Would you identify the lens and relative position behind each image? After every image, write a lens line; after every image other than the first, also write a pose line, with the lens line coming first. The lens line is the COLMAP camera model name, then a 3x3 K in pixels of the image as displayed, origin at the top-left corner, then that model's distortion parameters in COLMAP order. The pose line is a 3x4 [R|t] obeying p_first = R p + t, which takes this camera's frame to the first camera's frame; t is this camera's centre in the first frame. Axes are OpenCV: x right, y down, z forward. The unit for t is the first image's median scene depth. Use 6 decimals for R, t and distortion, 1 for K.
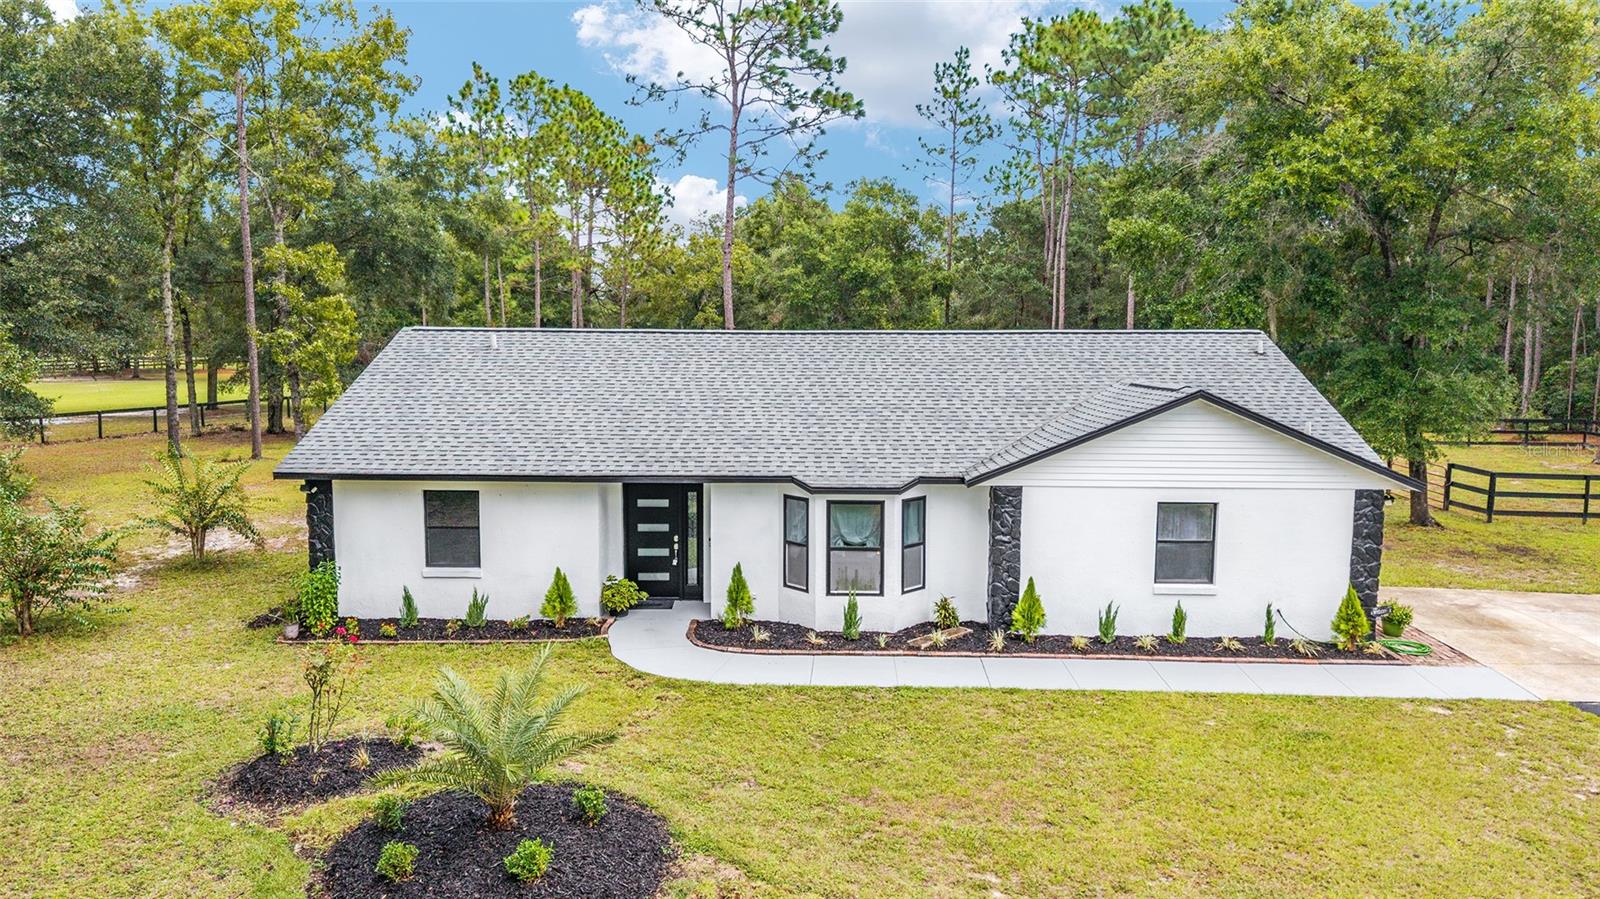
lens RADIAL K [[1107.6, 0, 800.0], [0, 1107.6, 449.5], [0, 0, 1]] dist [0.006001, 0.001136]
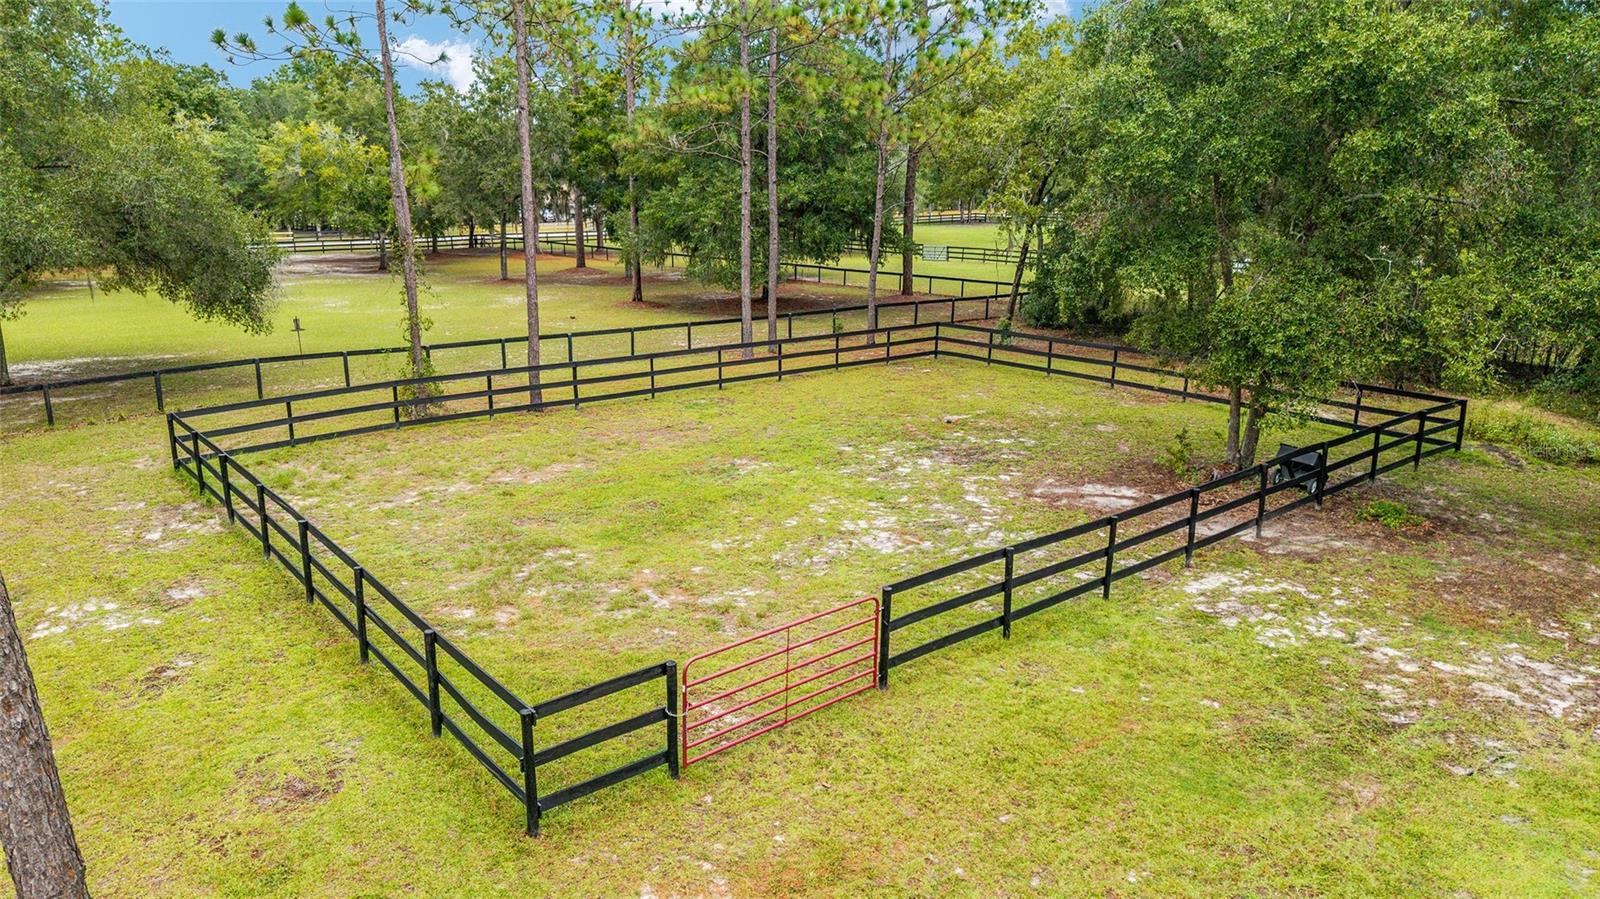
lens RADIAL K [[1054.0, 0, 800.0], [0, 1054.0, 449.5], [0, 0, 1]] dist [0.035085, -0.041969]
pose [[0.866395, 0.114639, -0.486021, 0.073402], [-0.044586, 0.987163, 0.153365, -0.097950], [0.497364, -0.111205, 0.860385, 0.680202]]
